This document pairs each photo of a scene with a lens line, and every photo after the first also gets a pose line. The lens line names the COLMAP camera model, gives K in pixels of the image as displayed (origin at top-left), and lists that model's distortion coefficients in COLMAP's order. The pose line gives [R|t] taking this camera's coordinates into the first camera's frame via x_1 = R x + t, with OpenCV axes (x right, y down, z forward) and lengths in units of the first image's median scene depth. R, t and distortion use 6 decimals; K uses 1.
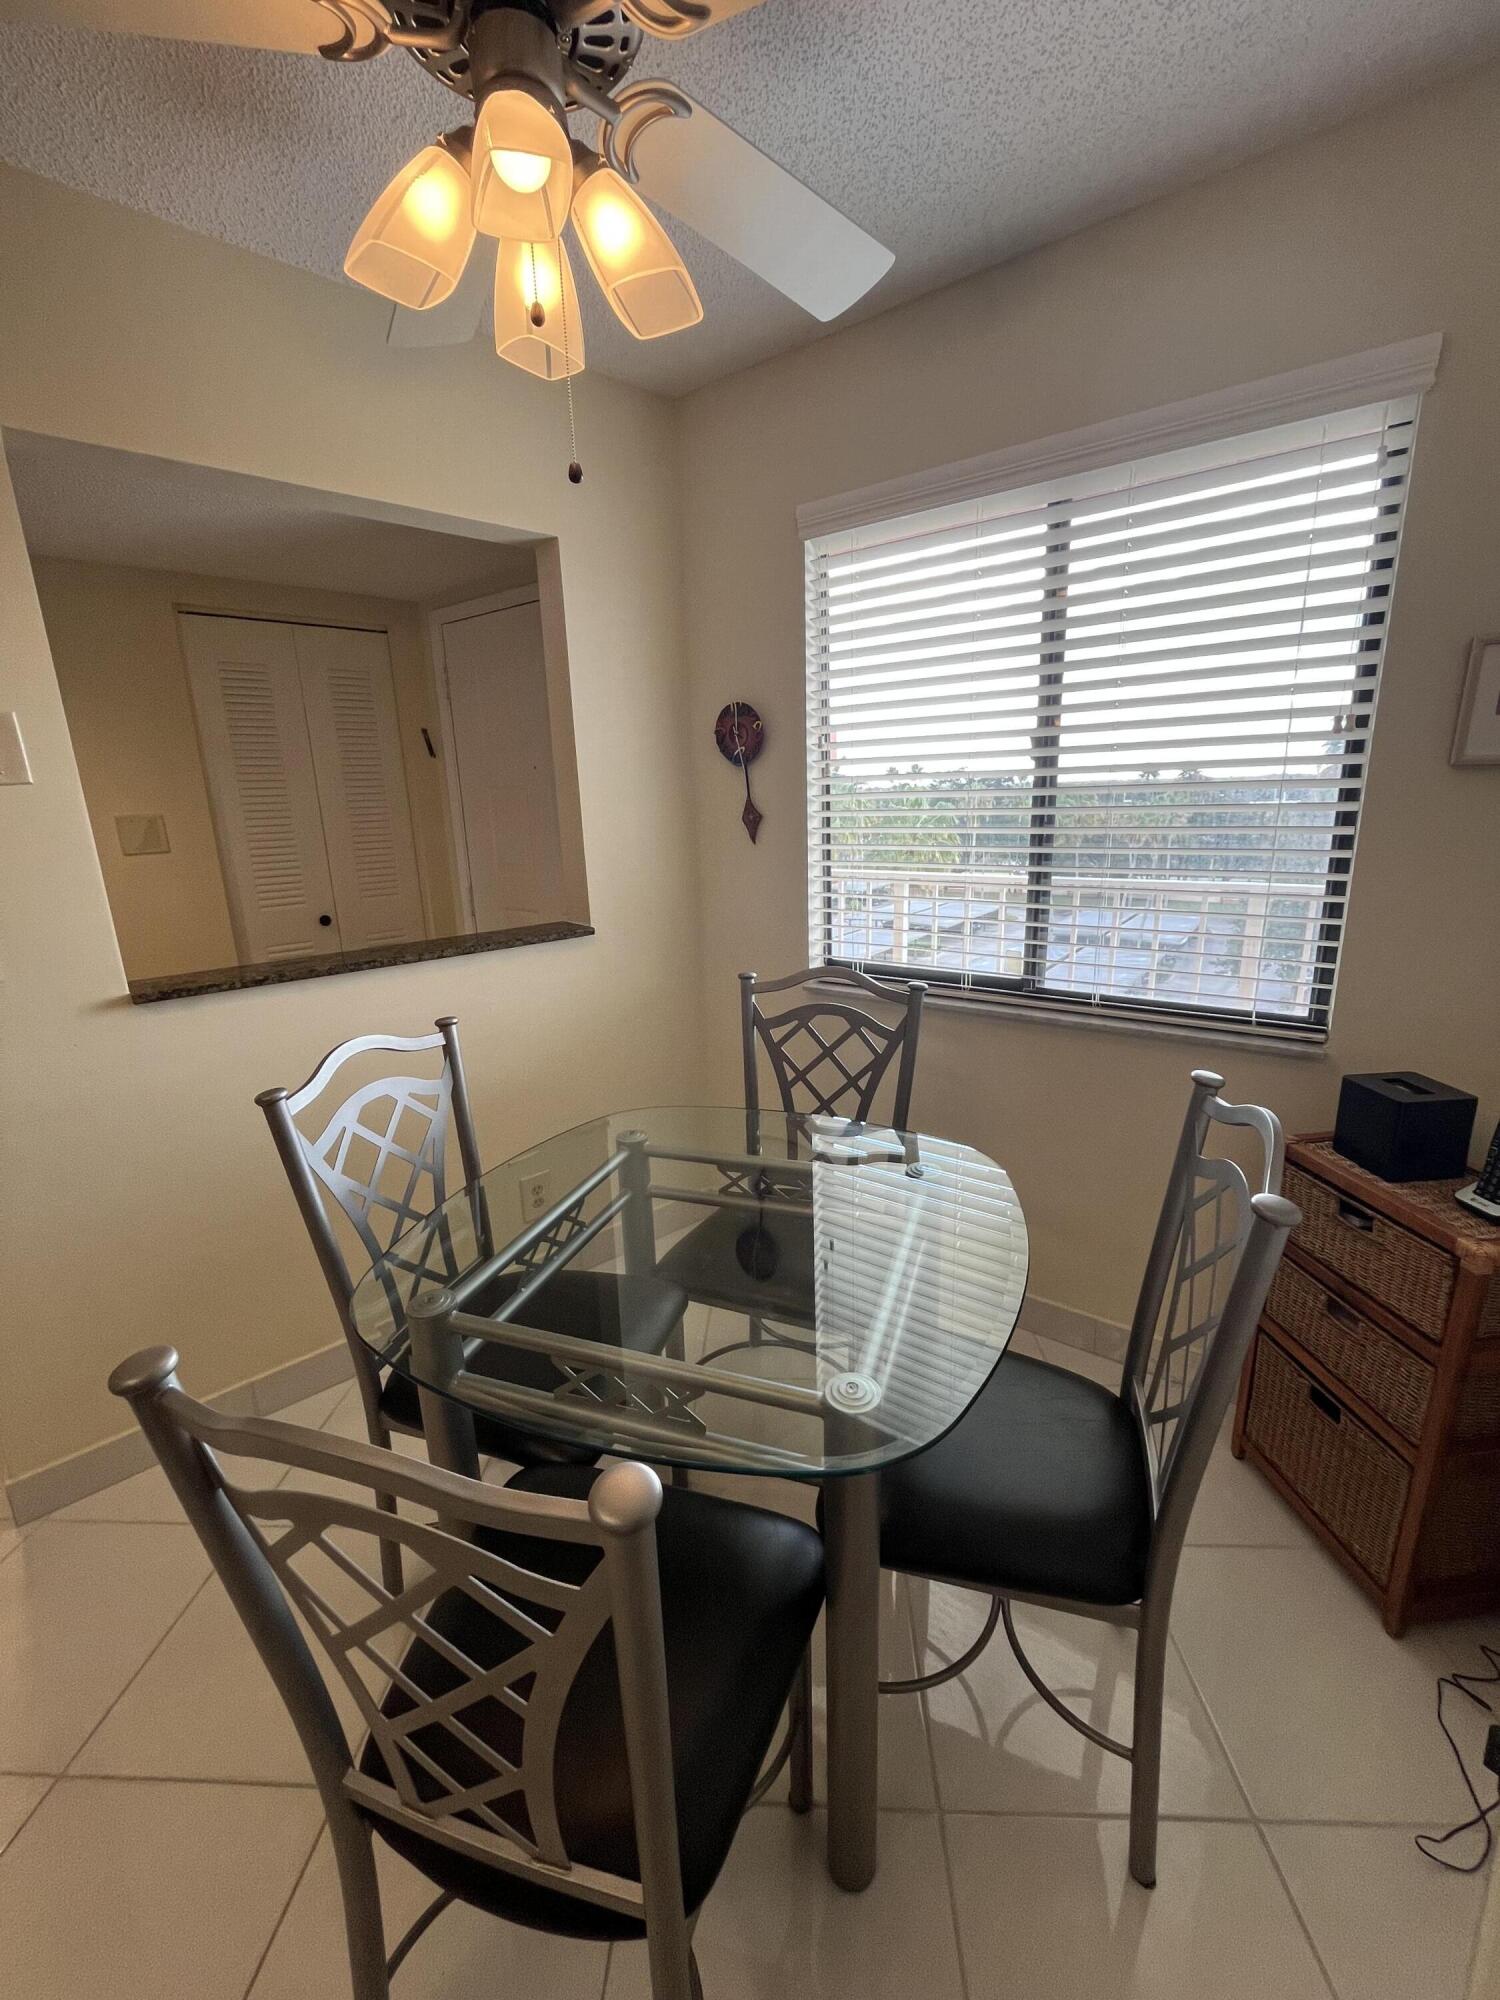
lens RADIAL K [[821.0, 0, 747.3], [0, 821.0, 993.5], [0, 0, 1]] dist [-0.001833, 0.000103]
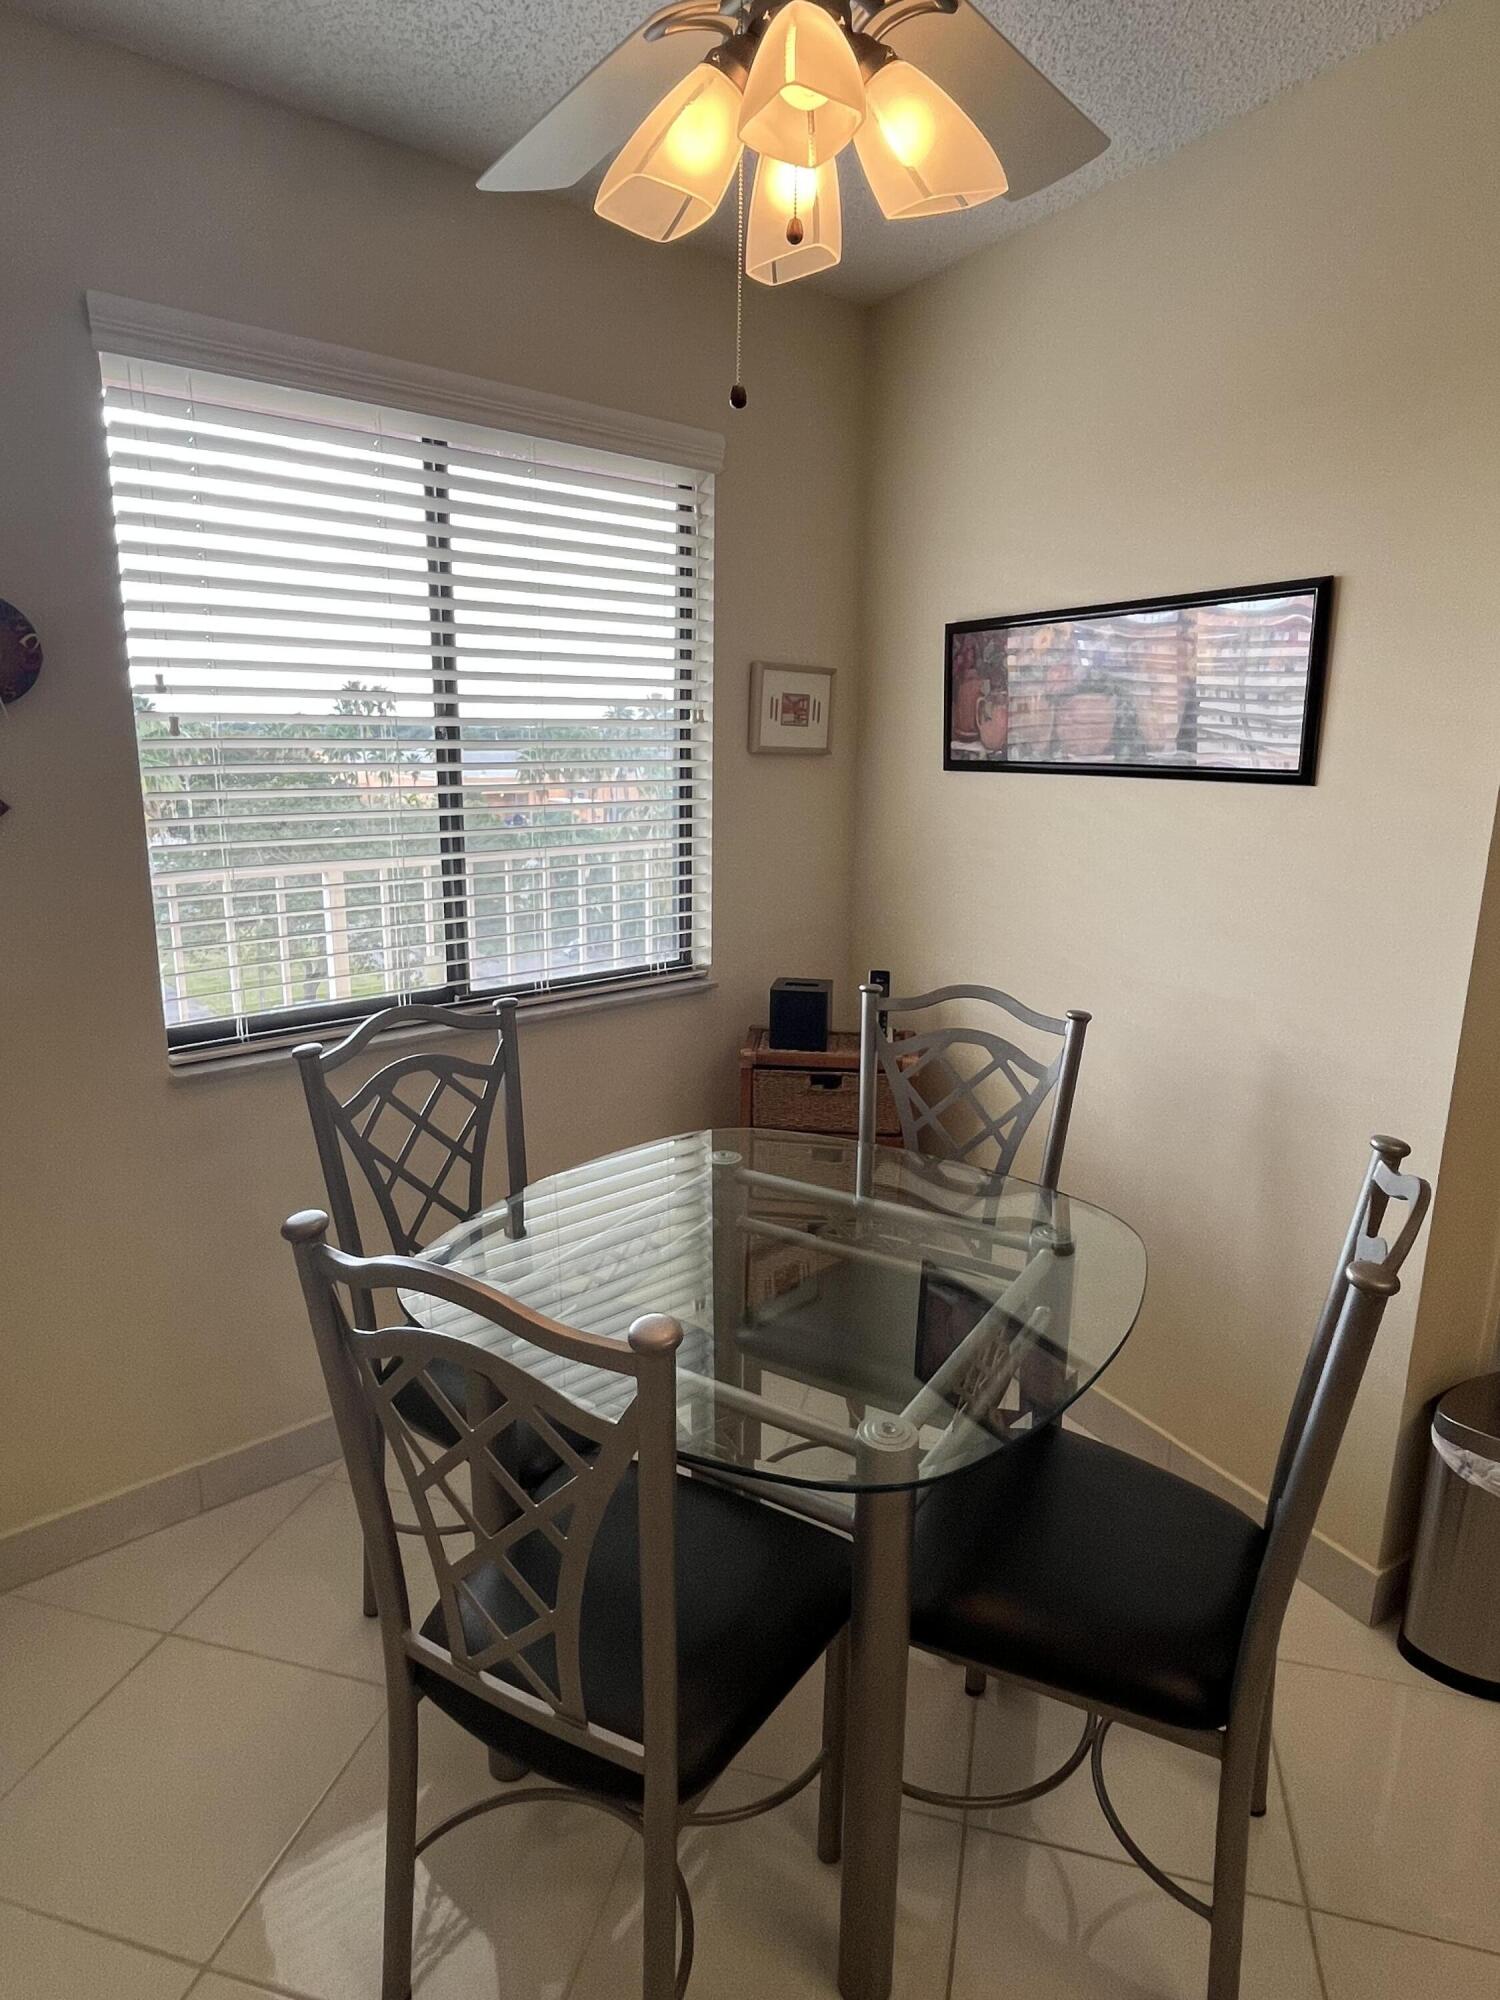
lens RADIAL K [[1161.1, 0, 752.5], [0, 1161.1, 985.7], [0, 0, 1]] dist [-0.000998, 0.000268]
pose [[0.202470, -0.173942, 0.963717, -0.816913], [0.218116, 0.967389, 0.128781, -0.114878], [-0.954689, 0.184128, 0.233807, 0.470918]]
